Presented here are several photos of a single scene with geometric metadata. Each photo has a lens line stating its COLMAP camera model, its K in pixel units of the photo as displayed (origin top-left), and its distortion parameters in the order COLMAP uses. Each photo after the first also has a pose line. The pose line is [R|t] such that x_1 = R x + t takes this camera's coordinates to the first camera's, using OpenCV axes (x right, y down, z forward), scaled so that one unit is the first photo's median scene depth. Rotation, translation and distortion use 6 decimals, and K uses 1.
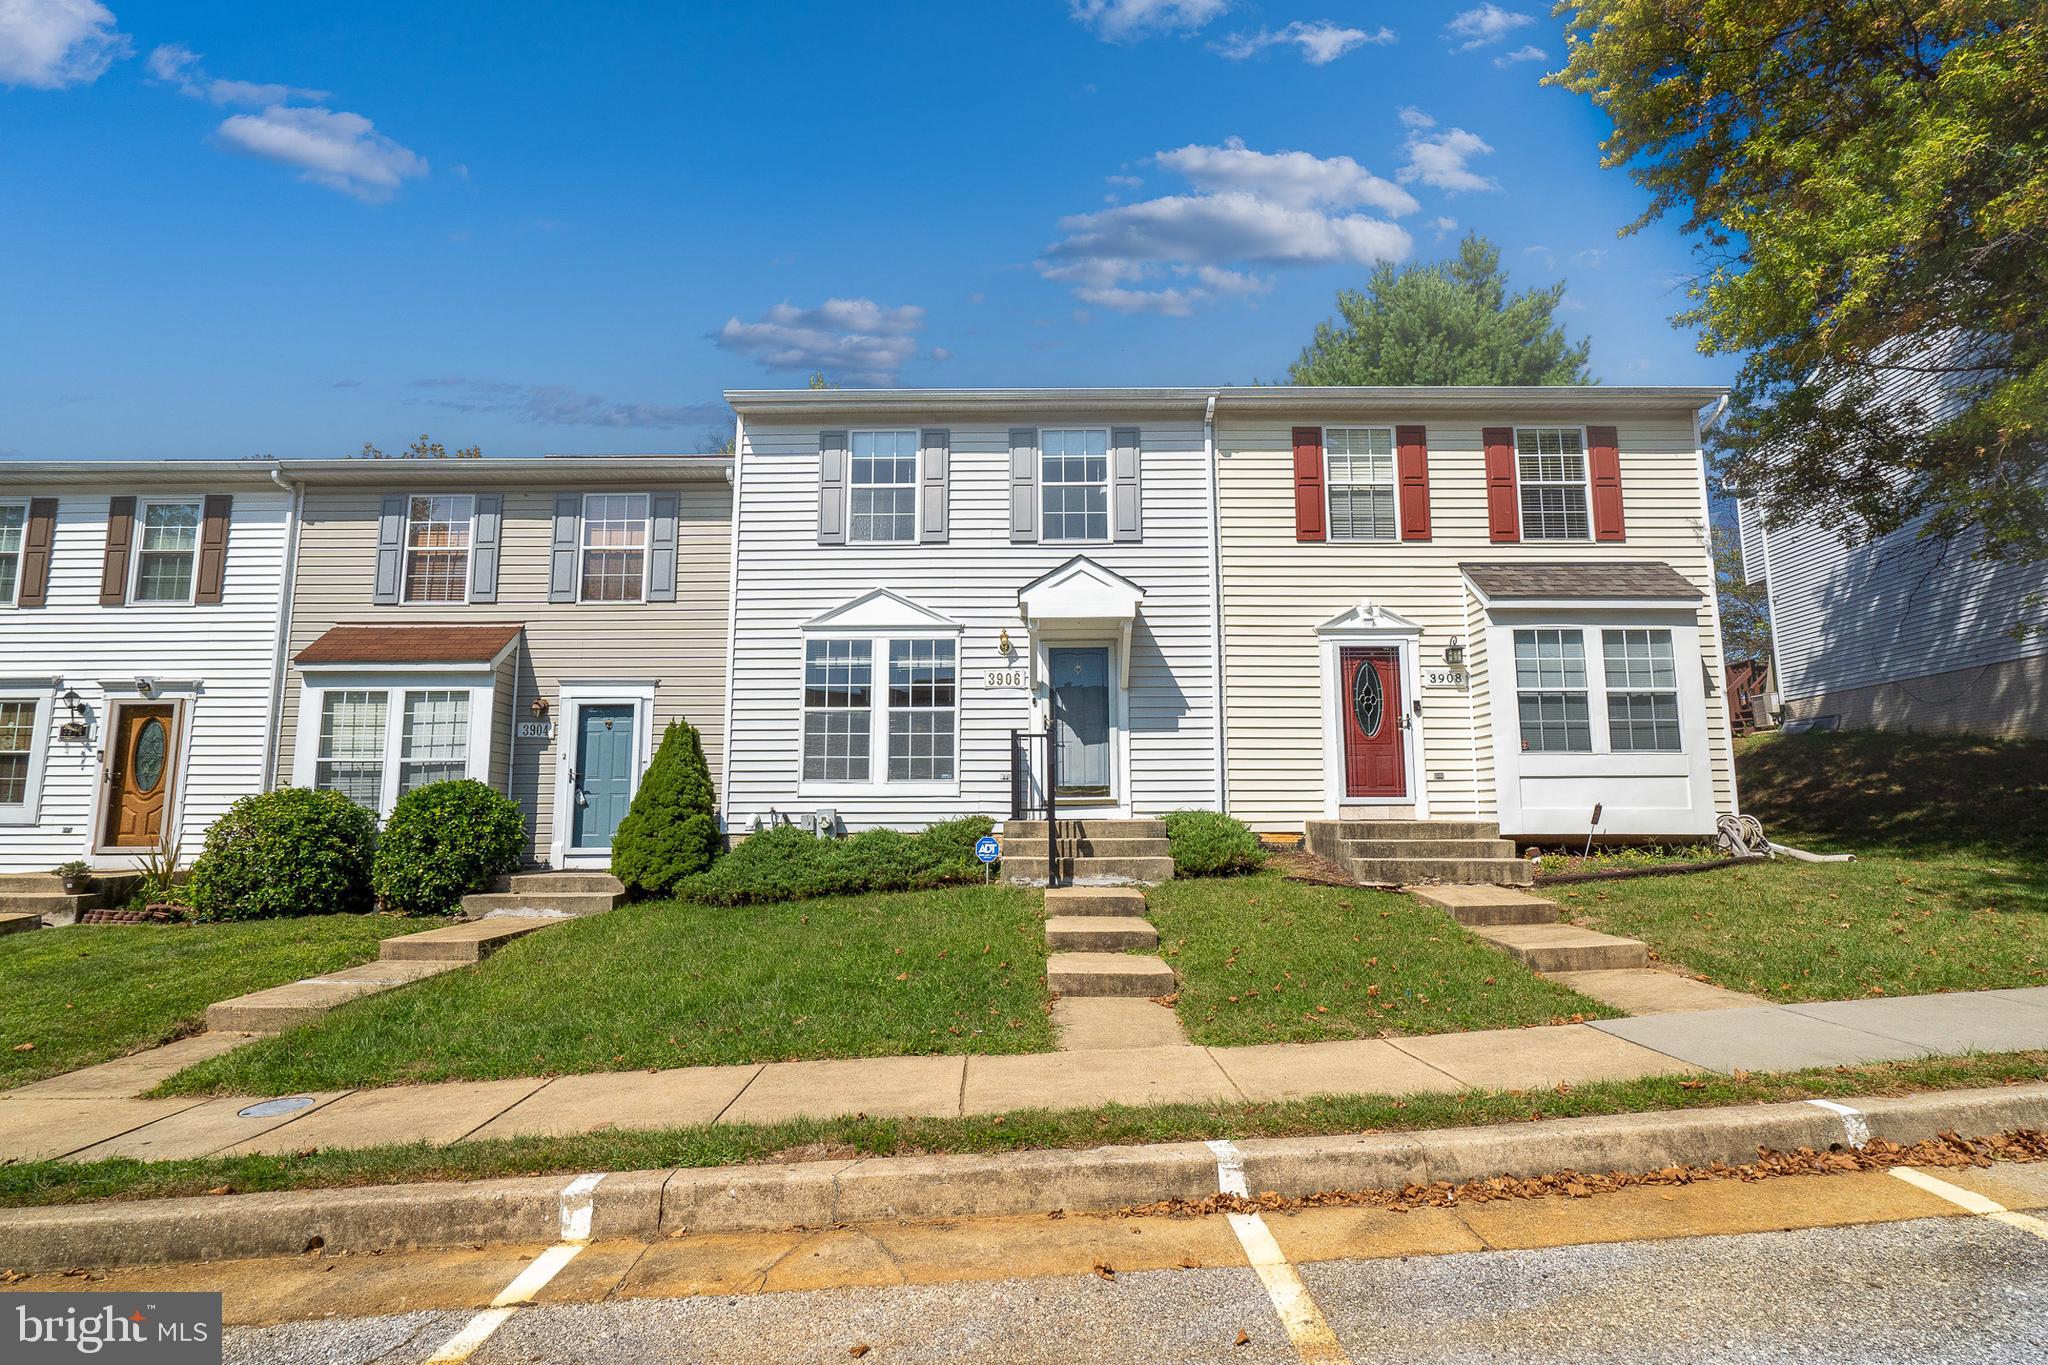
lens RADIAL K [[927.9, 0, 1051.3], [0, 927.9, 700.2], [0, 0, 1]] dist [-0.006631, 0.002830]
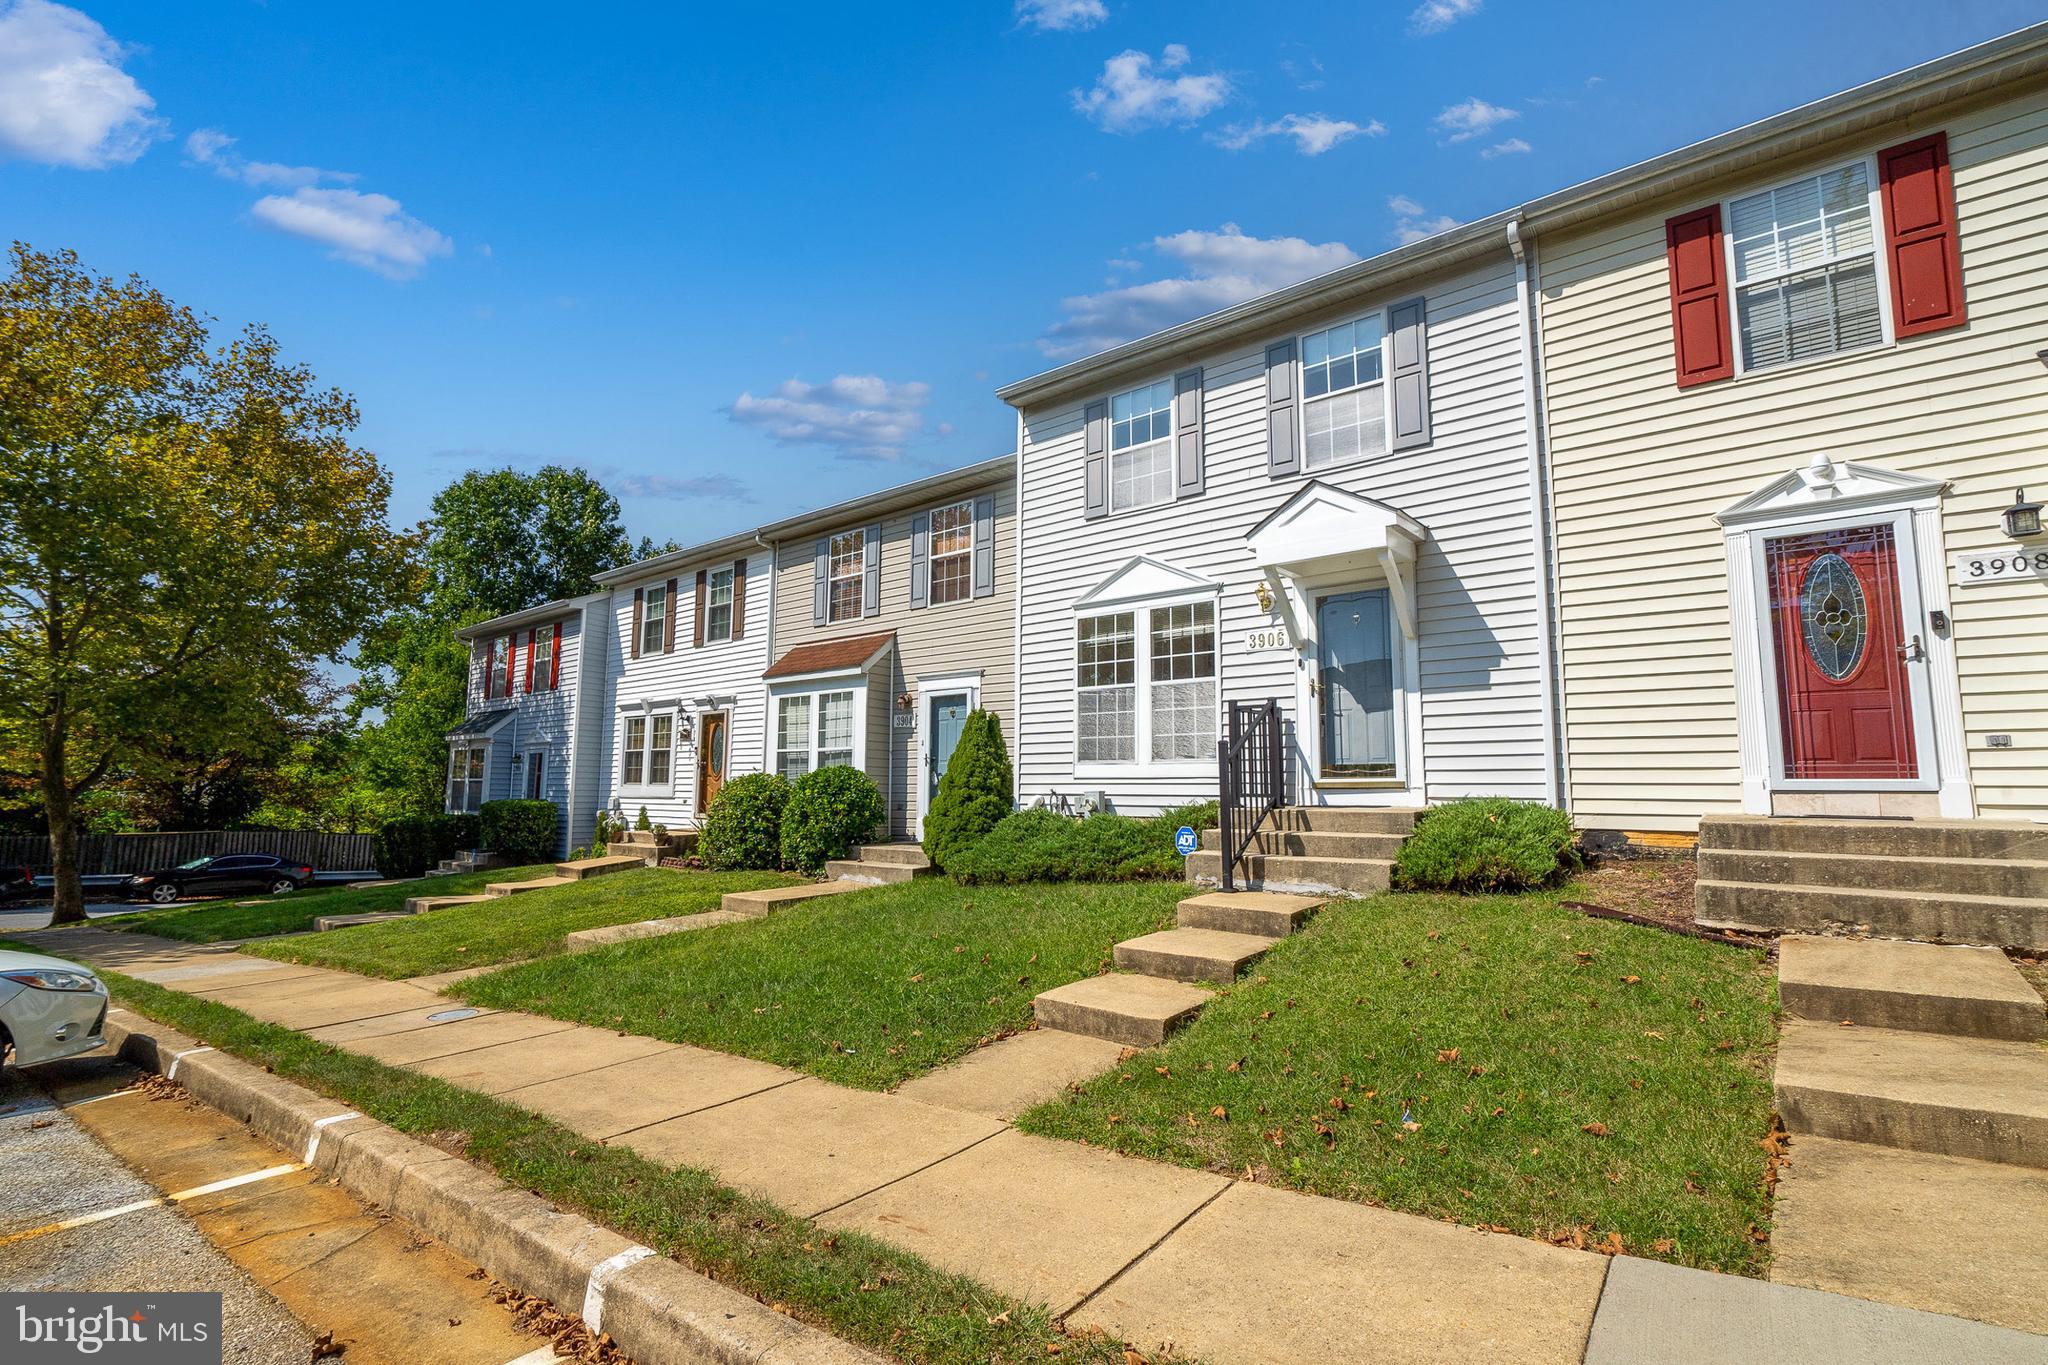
lens RADIAL K [[927.9, 0, 1022.4], [0, 927.9, 678.5], [0, 0, 1]] dist [-0.006631, 0.002830]
pose [[0.778086, -0.068091, -0.624457, 0.304983], [0.075263, 0.997052, -0.014941, 0.008085], [0.623633, -0.035373, 0.780917, 0.191212]]
